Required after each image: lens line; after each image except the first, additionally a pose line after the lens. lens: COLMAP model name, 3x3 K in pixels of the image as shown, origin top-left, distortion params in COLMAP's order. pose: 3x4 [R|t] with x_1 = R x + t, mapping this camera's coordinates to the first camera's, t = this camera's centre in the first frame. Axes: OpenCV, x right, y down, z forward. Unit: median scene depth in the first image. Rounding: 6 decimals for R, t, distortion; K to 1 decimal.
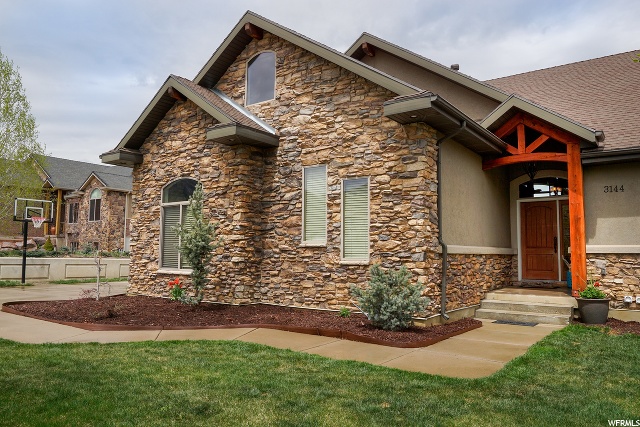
lens RADIAL K [[485.2, 0, 319.6], [0, 485.2, 211.7], [0, 0, 1]] dist [-0.061952, -0.000881]
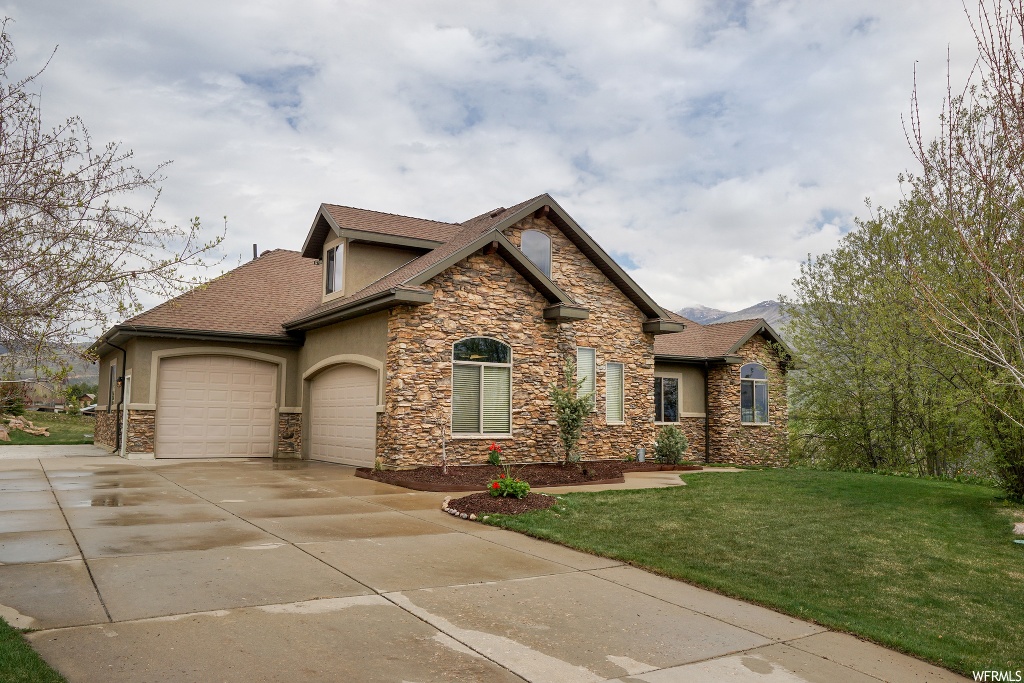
lens RADIAL K [[776.3, 0, 505.5], [0, 776.3, 339.2], [0, 0, 1]] dist [-0.061952, -0.000881]
pose [[0.325316, 0.087716, 0.941528, -1.855400], [-0.095868, 0.993617, -0.059445, 0.022410], [-0.940733, -0.070924, 0.331648, 0.498969]]
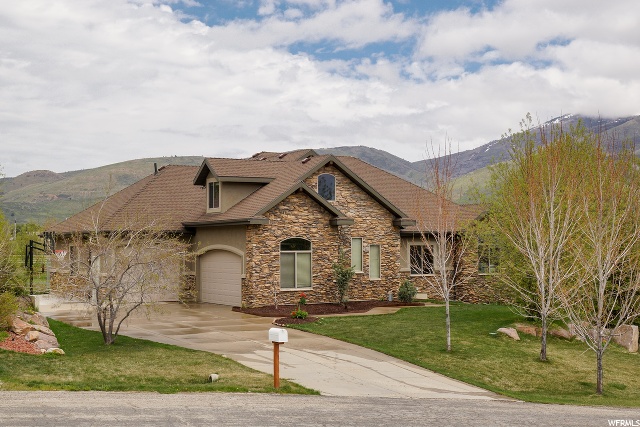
lens RADIAL K [[889.3, 0, 321.7], [0, 889.3, 215.1], [0, 0, 1]] dist [0.001078, 0.000000]
pose [[0.373029, 0.018230, 0.927641, -3.624801], [-0.079018, 0.996799, 0.012186, -0.219123], [-0.924449, -0.077846, 0.373275, -0.344263]]
